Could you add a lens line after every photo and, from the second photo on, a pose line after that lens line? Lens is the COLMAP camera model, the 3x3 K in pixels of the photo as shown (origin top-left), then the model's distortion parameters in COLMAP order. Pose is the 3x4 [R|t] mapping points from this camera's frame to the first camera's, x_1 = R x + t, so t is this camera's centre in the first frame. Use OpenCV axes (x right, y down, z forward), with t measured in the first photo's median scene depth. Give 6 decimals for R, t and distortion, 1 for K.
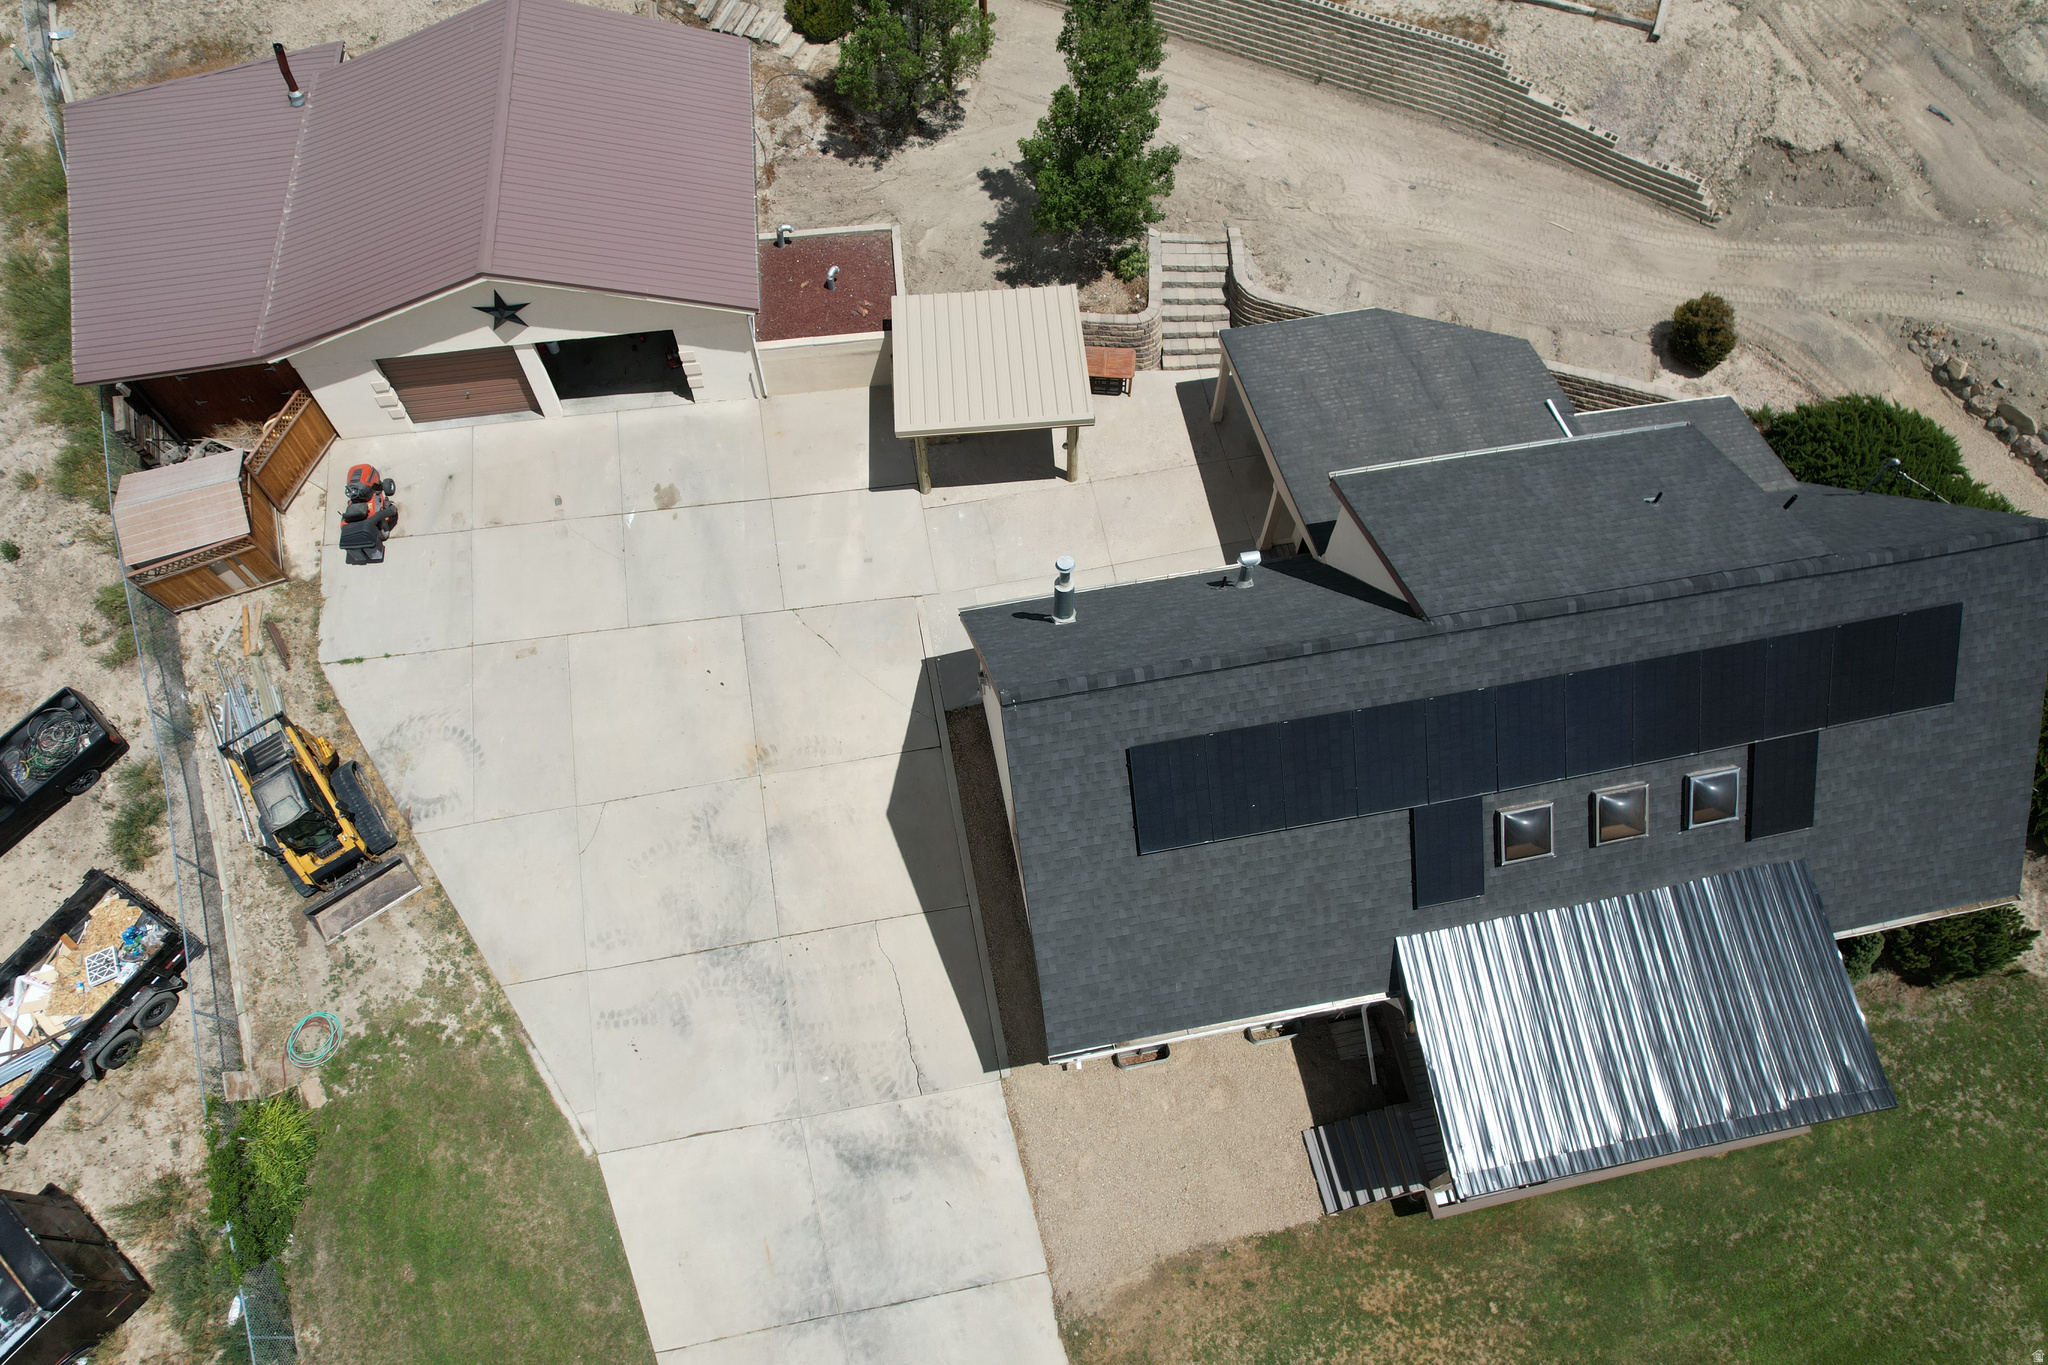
lens RADIAL K [[1301.8, 0, 1027.5], [0, 1301.8, 691.4], [0, 0, 1]] dist [-0.076549, 0.069816]
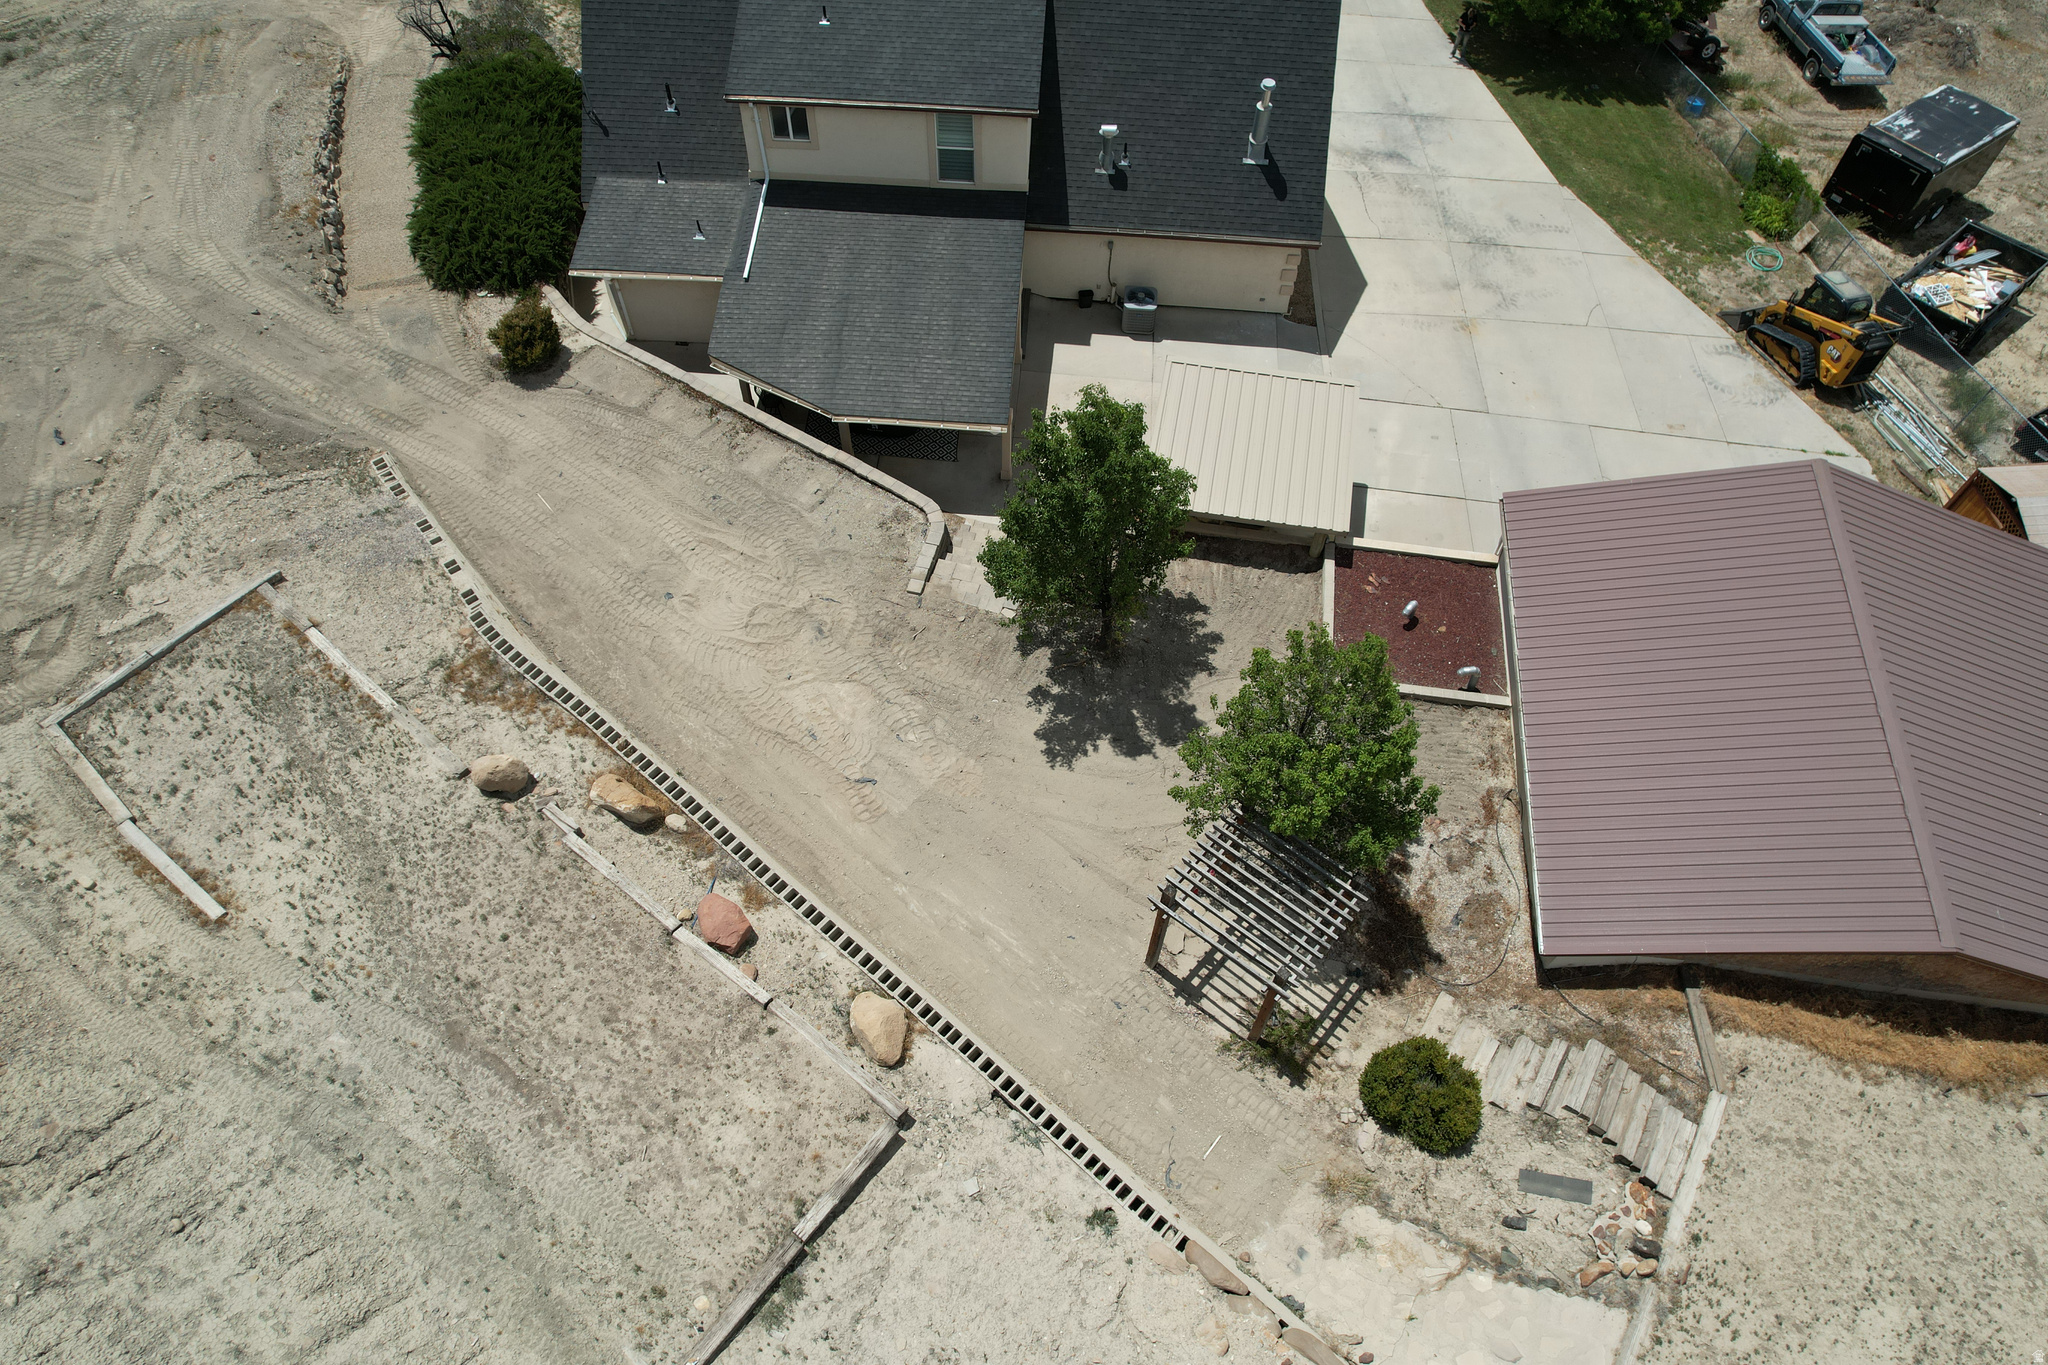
lens RADIAL K [[1301.8, 0, 1027.5], [0, 1301.8, 691.4], [0, 0, 1]] dist [-0.076549, 0.069816]
pose [[-0.965574, -0.228010, 0.125210, -0.030910], [0.217848, -0.445749, 0.868246, -1.242257], [-0.142156, 0.865632, 0.480075, 0.744287]]
